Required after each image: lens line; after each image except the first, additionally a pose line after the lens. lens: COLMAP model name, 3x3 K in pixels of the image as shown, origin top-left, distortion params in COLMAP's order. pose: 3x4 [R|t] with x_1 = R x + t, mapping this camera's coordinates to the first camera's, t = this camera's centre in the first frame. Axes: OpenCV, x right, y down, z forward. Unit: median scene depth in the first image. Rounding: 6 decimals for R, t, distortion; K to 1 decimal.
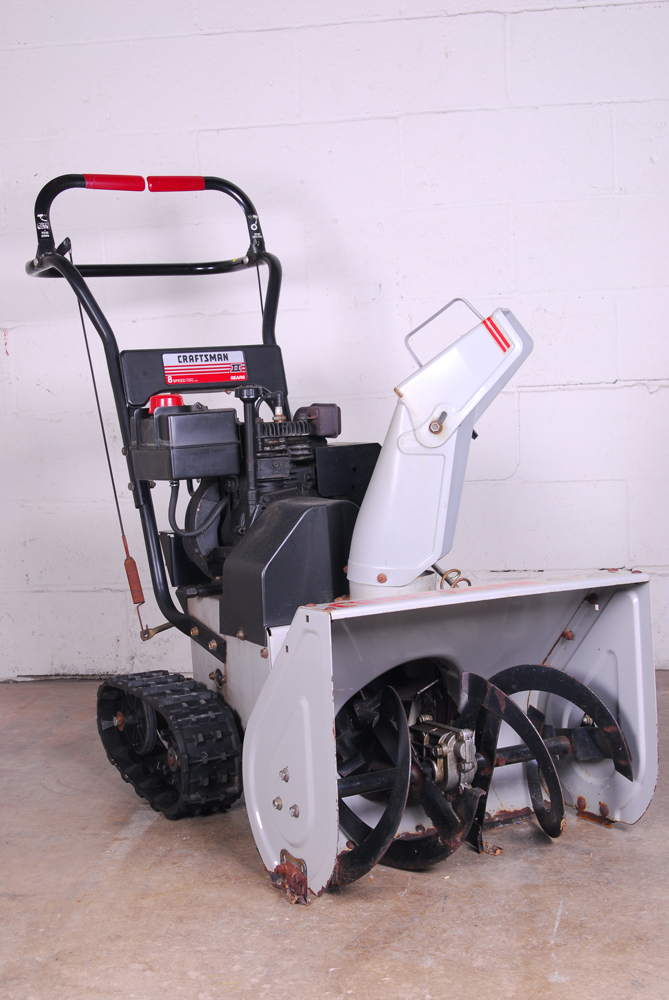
lens RADIAL K [[1535.8, 0, 334.5], [0, 1535.8, 500.0], [0, 0, 1]] dist [0.036241, 0.023879]
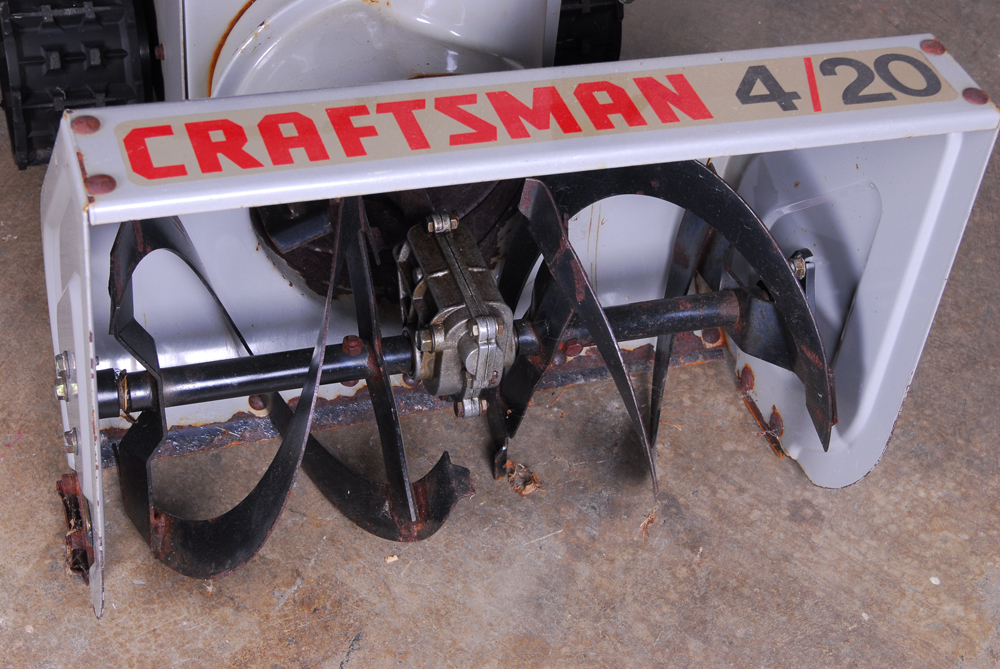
lens RADIAL K [[1784.4, 0, 500.0], [0, 1784.4, 334.5], [0, 0, 1]] dist [0.018505, -0.016021]
pose [[0.967930, 0.246623, -0.047837, 0.103587], [-0.164825, 0.767142, 0.619941, -0.162422], [0.189589, -0.592175, 0.783189, 0.519411]]
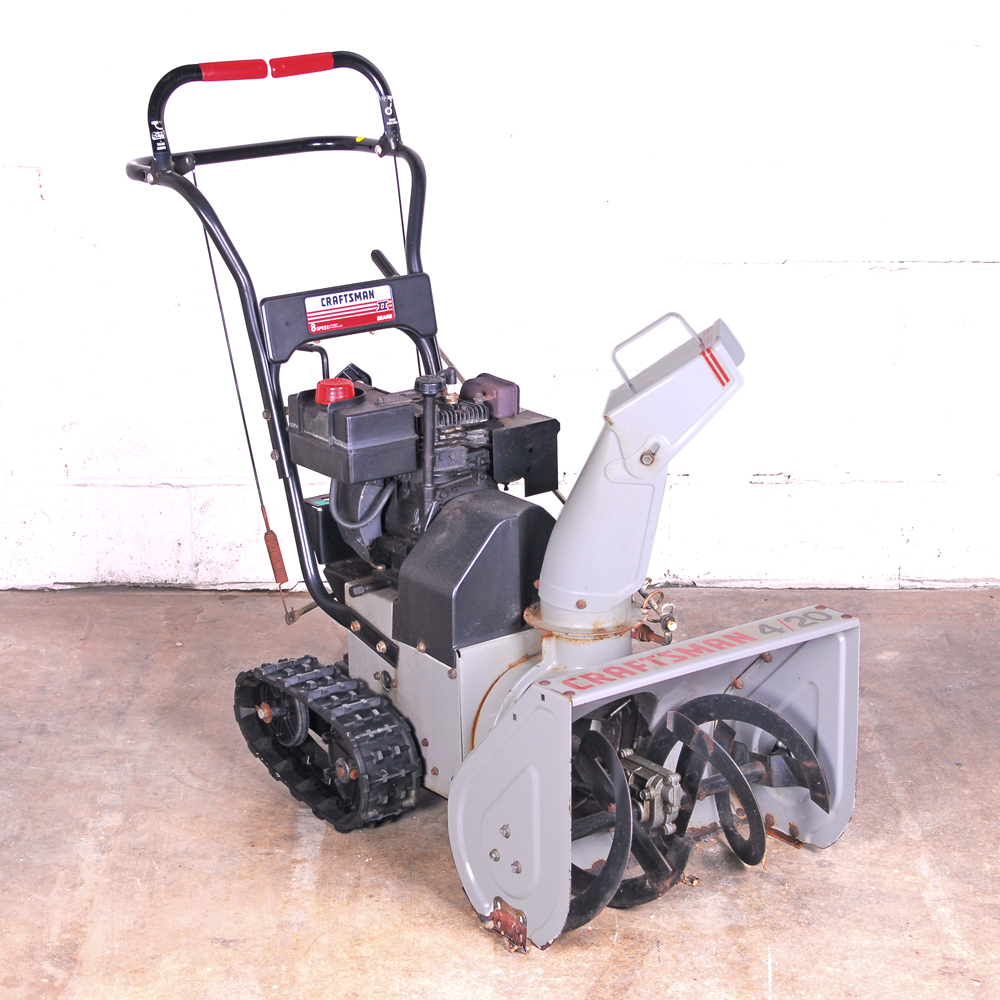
lens RADIAL K [[2433.1, 0, 500.0], [0, 2433.1, 500.0], [0, 0, 1]] dist [0.033448, 0.275187]
pose [[0.990747, 0.001112, 0.135714, -0.218827], [-0.030521, 0.976179, 0.214810, -0.327227], [-0.132242, -0.216964, 0.967181, -0.436306]]
